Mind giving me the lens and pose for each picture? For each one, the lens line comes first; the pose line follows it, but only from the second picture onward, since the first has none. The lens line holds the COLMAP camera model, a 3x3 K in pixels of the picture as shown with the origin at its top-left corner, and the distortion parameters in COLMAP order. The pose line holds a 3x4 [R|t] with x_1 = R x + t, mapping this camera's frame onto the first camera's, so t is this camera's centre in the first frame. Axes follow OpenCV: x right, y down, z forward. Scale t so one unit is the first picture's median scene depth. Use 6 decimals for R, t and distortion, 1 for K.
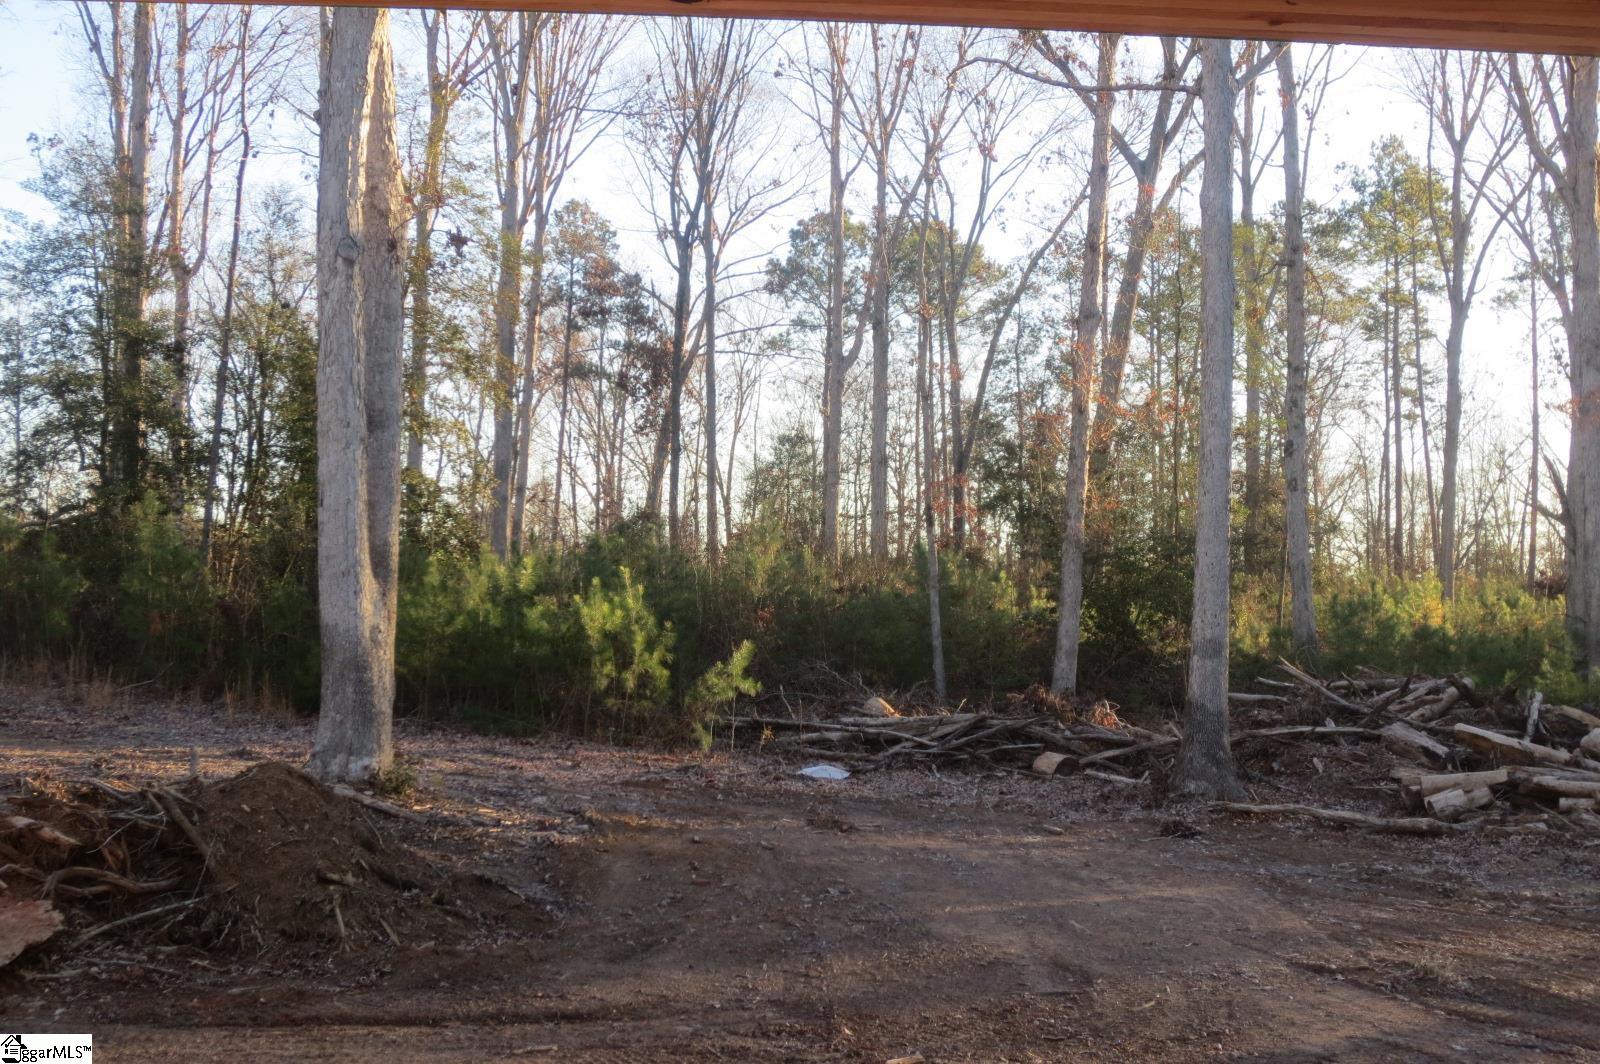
lens RADIAL K [[2352.4, 0, 834.7], [0, 2352.4, 453.1], [0, 0, 1]] dist [-0.113253, 0.000000]
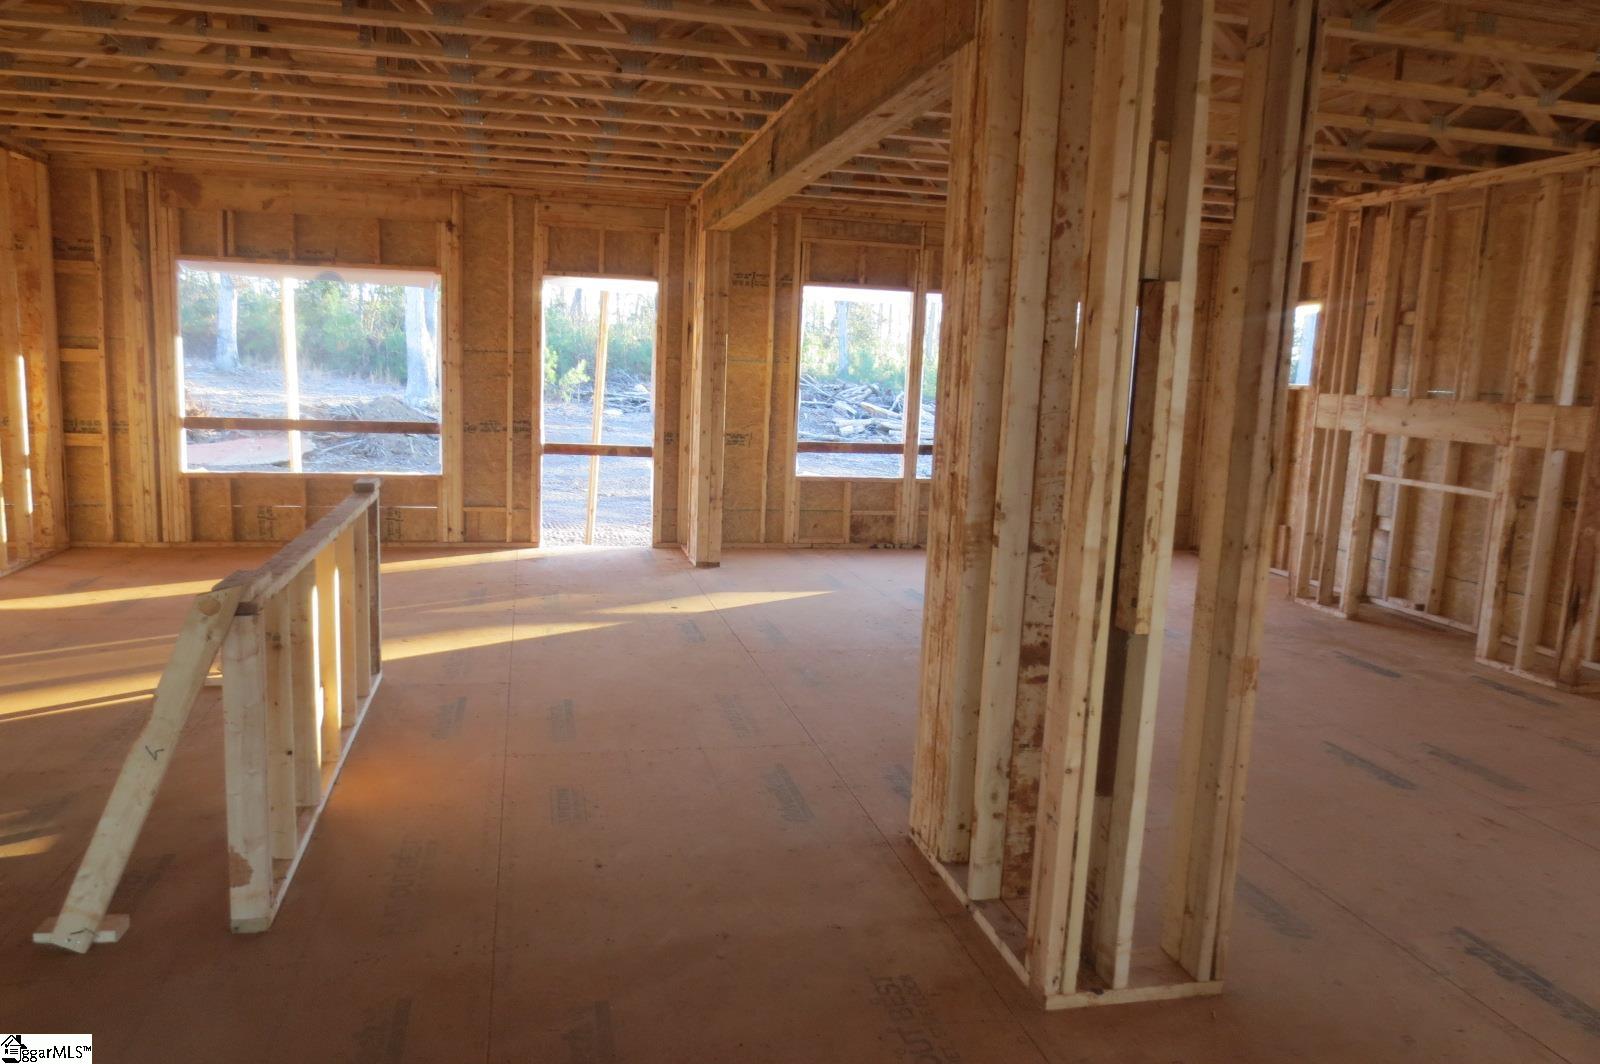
lens RADIAL K [[1135.6, 0, 805.6], [0, 1135.6, 525.1], [0, 0, 1]] dist [-0.039887, 0.025744]
pose [[0.993484, 0.018233, 0.112506, 0.066528], [-0.042248, 0.975711, 0.214948, -0.019016], [-0.105854, -0.218301, 0.970124, -0.250980]]
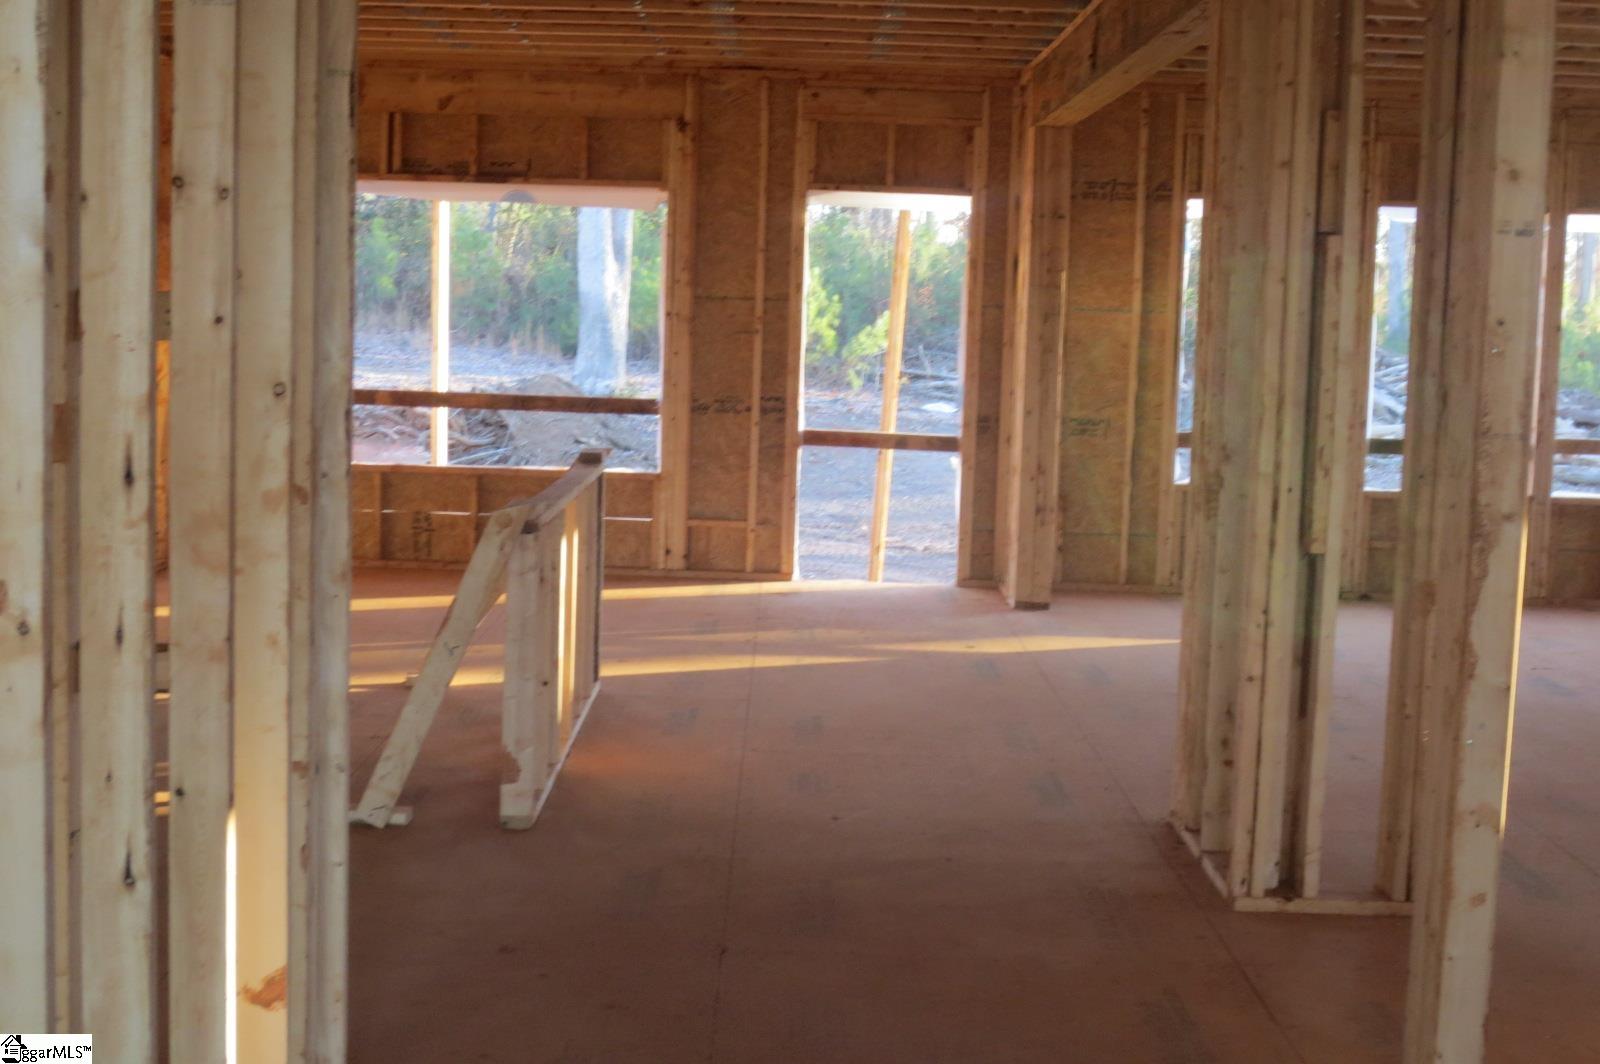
lens RADIAL K [[2352.4, 0, 829.6], [0, 2352.4, 424.9], [0, 0, 1]] dist [-0.113253, 0.000000]
pose [[0.993398, 0.033870, -0.109601, 0.081764], [-0.019808, 0.991714, 0.126932, -0.027621], [0.112992, -0.123923, 0.985838, -0.362310]]
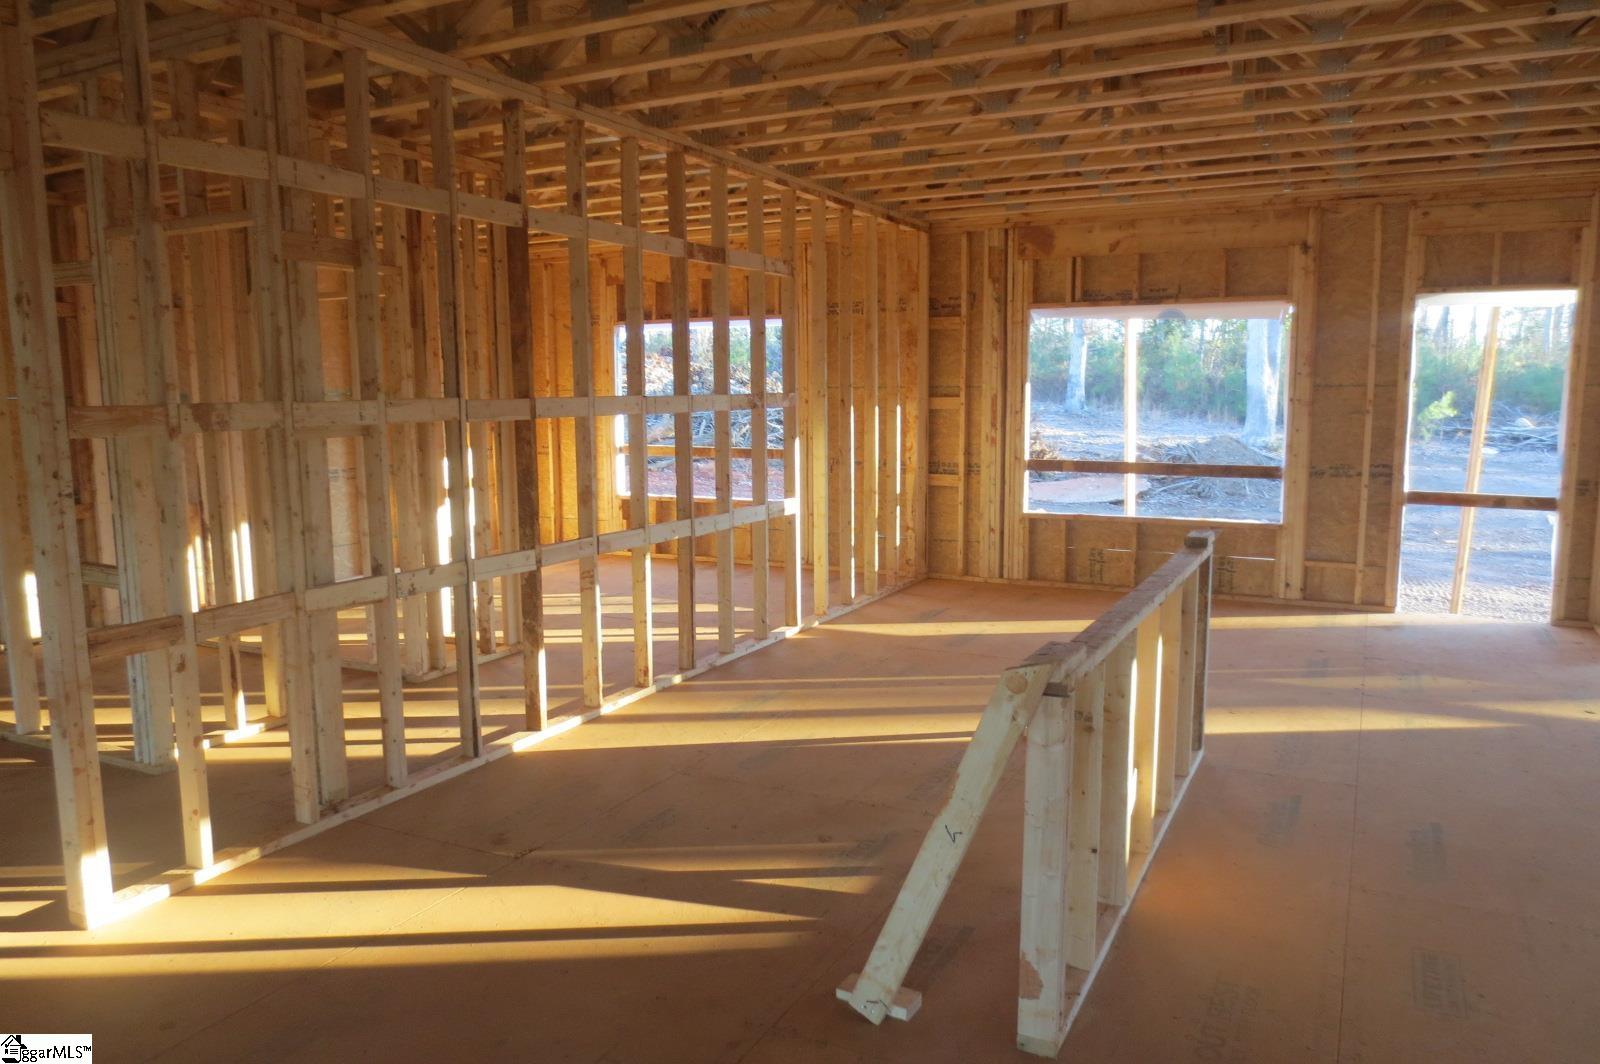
lens RADIAL K [[1135.6, 0, 793.5], [0, 1135.6, 530.5], [0, 0, 1]] dist [-0.039887, 0.025744]
pose [[0.822367, 0.063160, -0.565441, 0.061387], [0.050699, 0.981731, 0.183395, -0.017544], [0.566695, -0.179485, 0.804141, -0.232618]]
